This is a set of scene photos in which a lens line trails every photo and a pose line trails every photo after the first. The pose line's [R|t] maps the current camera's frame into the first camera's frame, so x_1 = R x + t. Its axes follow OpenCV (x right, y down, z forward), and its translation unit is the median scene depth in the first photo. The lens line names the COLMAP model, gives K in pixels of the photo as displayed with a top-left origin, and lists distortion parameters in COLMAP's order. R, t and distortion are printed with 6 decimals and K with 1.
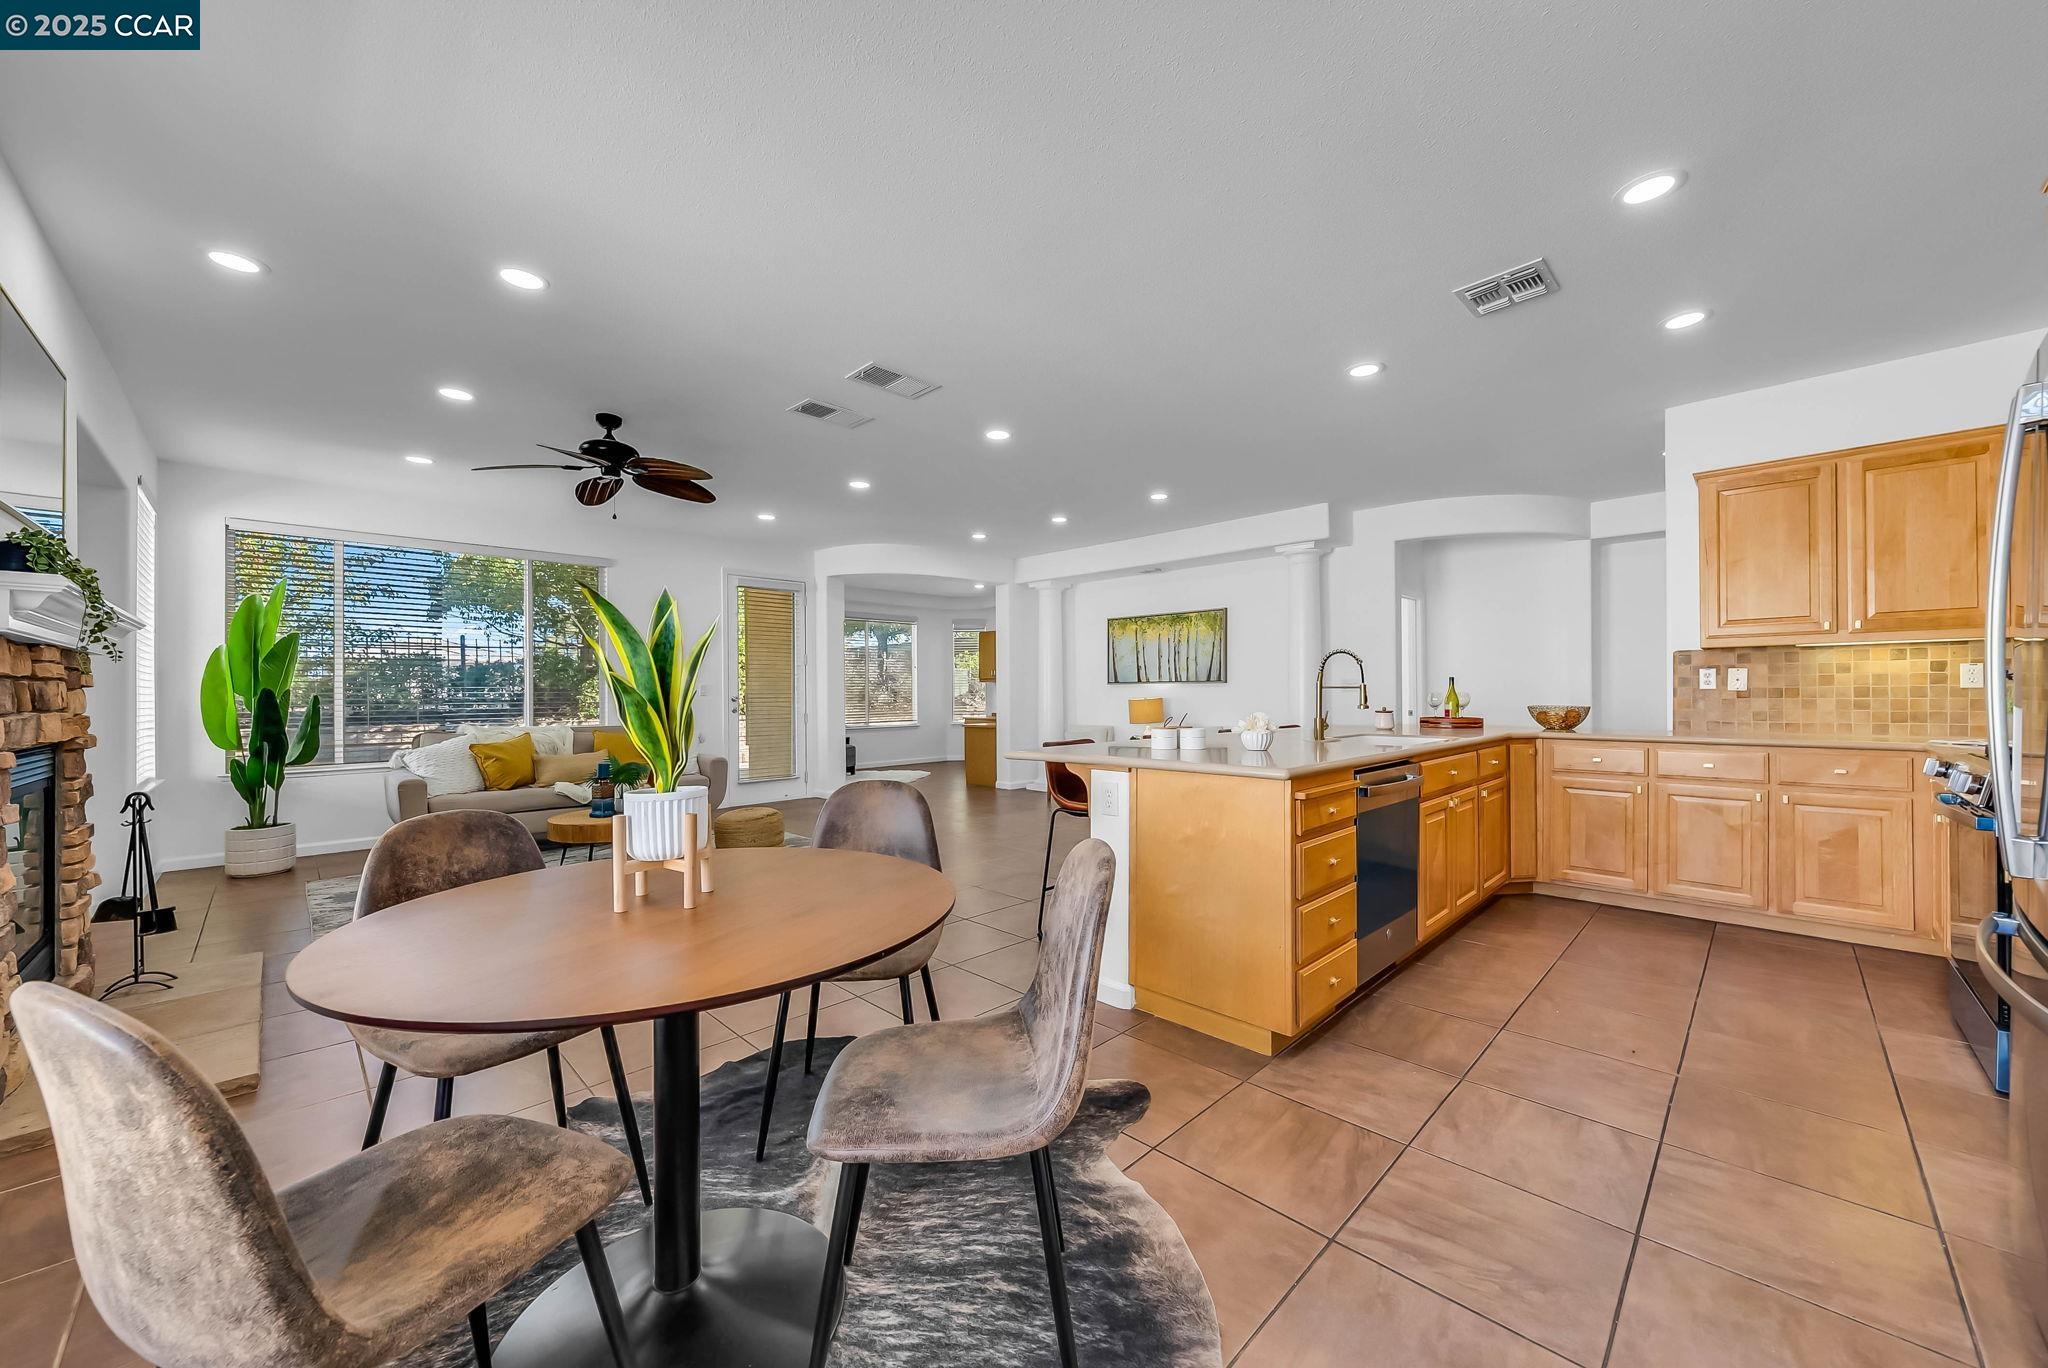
lens RADIAL K [[751.0, 0, 1039.4], [0, 751.0, 695.4], [0, 0, 1]] dist [0.000976, -0.000107]
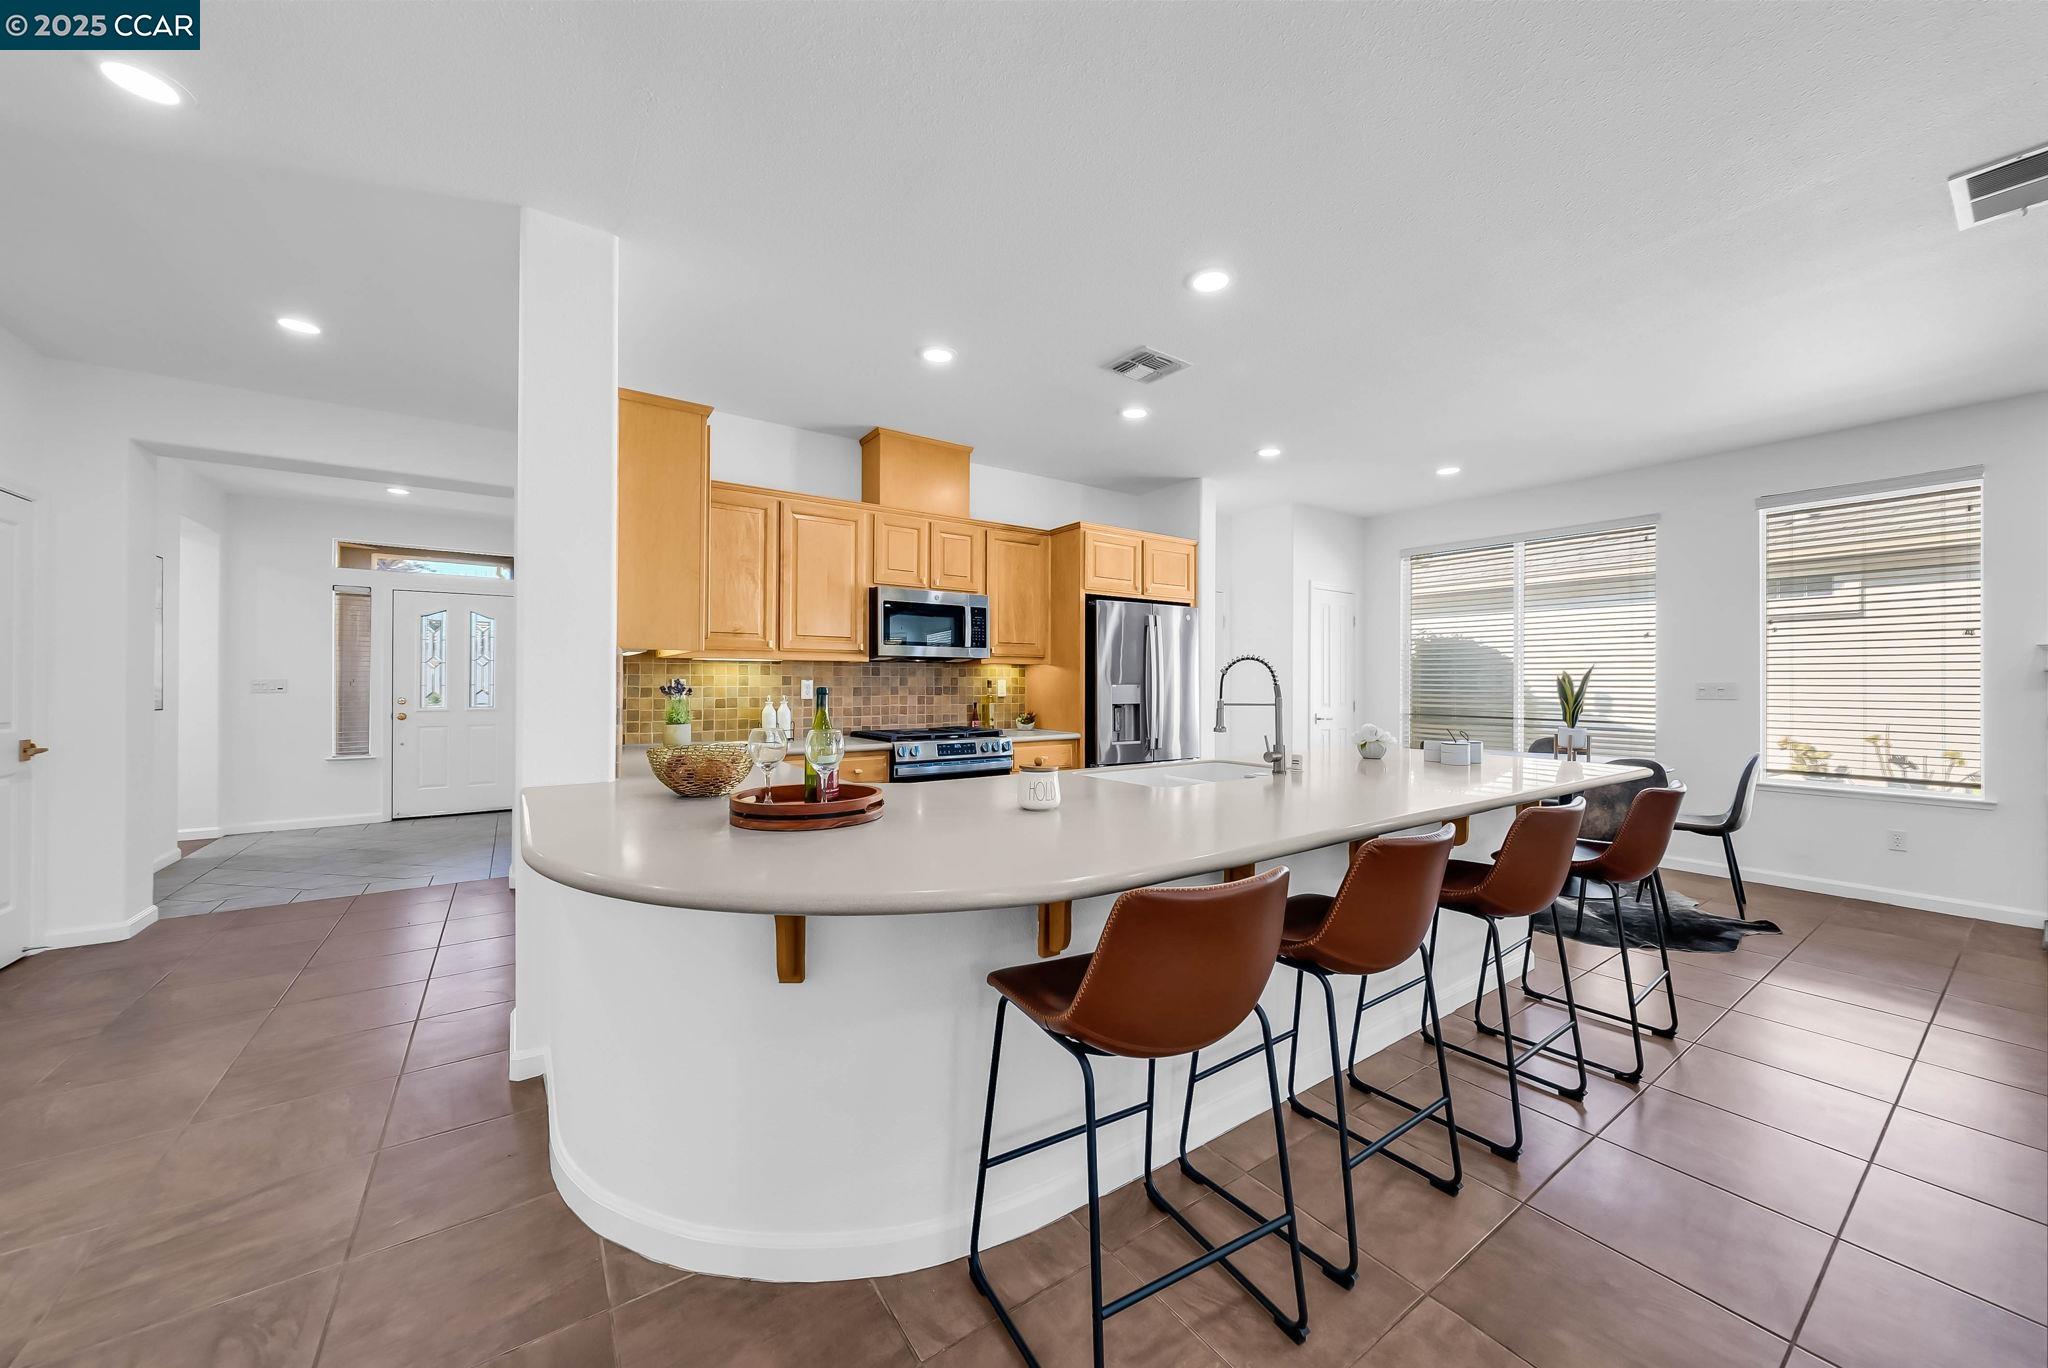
lens RADIAL K [[731.5, 0, 1032.9], [0, 731.5, 678.5], [0, 0, 1]] dist [-0.004046, -0.000213]
pose [[-0.983376, 0.004440, 0.181528, 0.435971], [0.004001, 0.999988, -0.002782, -0.032713], [-0.181538, -0.002009, -0.983382, 1.597577]]
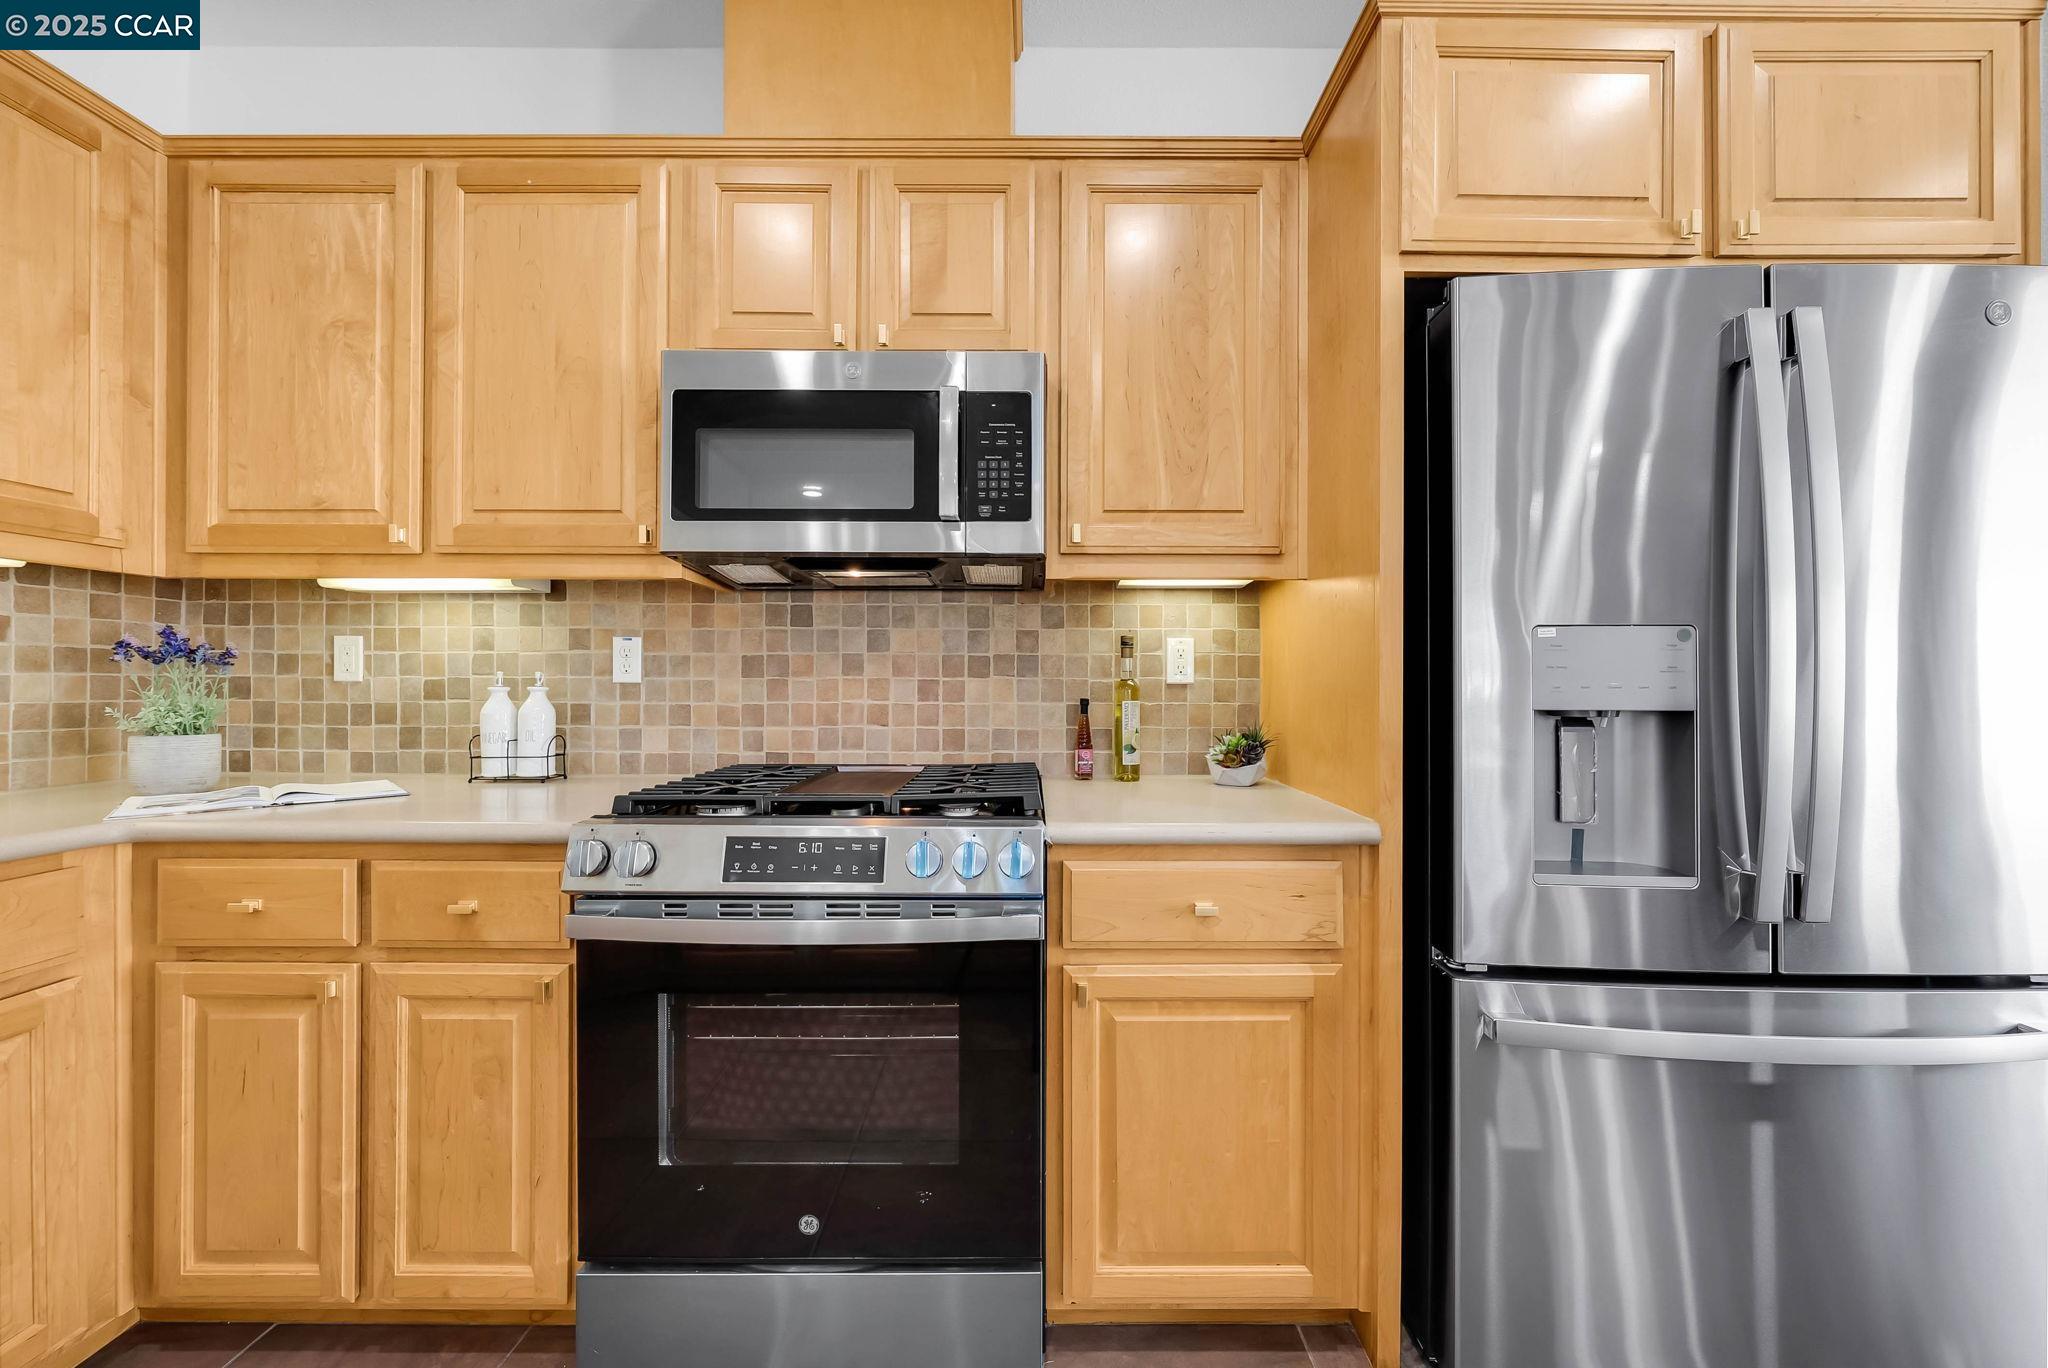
lens RADIAL K [[731.5, 0, 1032.7], [0, 731.5, 683.1], [0, 0, 1]] dist [-0.004046, -0.000213]
pose [[-0.700681, 0.004962, 0.713458, 0.460999], [0.004061, 0.999987, -0.002966, -0.004026], [-0.713463, 0.000819, -0.700692, 0.735200]]
